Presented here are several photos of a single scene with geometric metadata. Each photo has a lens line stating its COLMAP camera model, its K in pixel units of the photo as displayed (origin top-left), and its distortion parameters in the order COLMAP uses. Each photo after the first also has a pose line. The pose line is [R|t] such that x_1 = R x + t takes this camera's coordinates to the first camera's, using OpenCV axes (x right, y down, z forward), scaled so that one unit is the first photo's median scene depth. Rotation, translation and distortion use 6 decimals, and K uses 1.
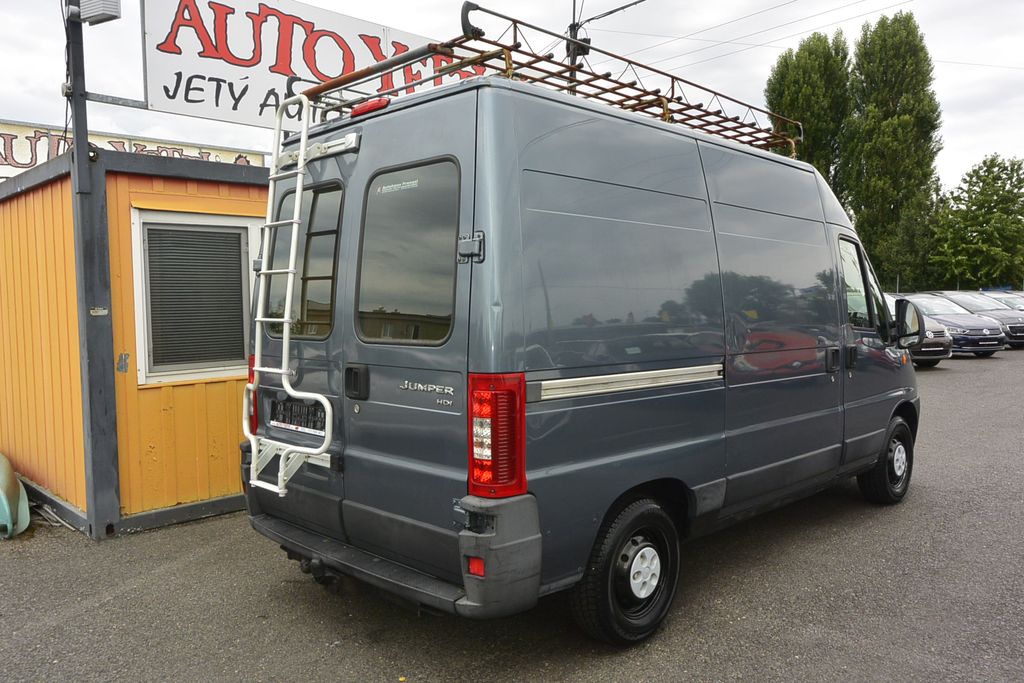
lens RADIAL K [[781.5, 0, 506.0], [0, 781.5, 365.2], [0, 0, 1]] dist [-0.004234, 0.007530]
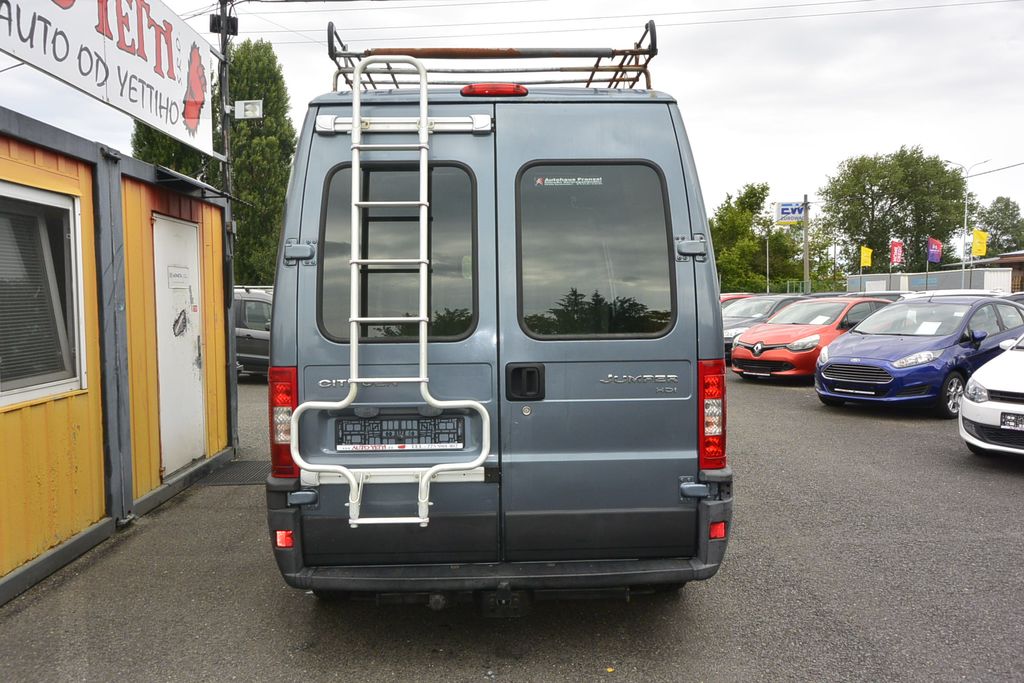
lens RADIAL K [[765.7, 0, 535.5], [0, 765.7, 367.3], [0, 0, 1]] dist [0.007251, 0.006290]
pose [[0.690556, -0.060690, 0.720728, -0.744801], [0.064851, 0.997655, 0.021874, -0.014179], [-0.720366, 0.031635, 0.692872, 0.306977]]
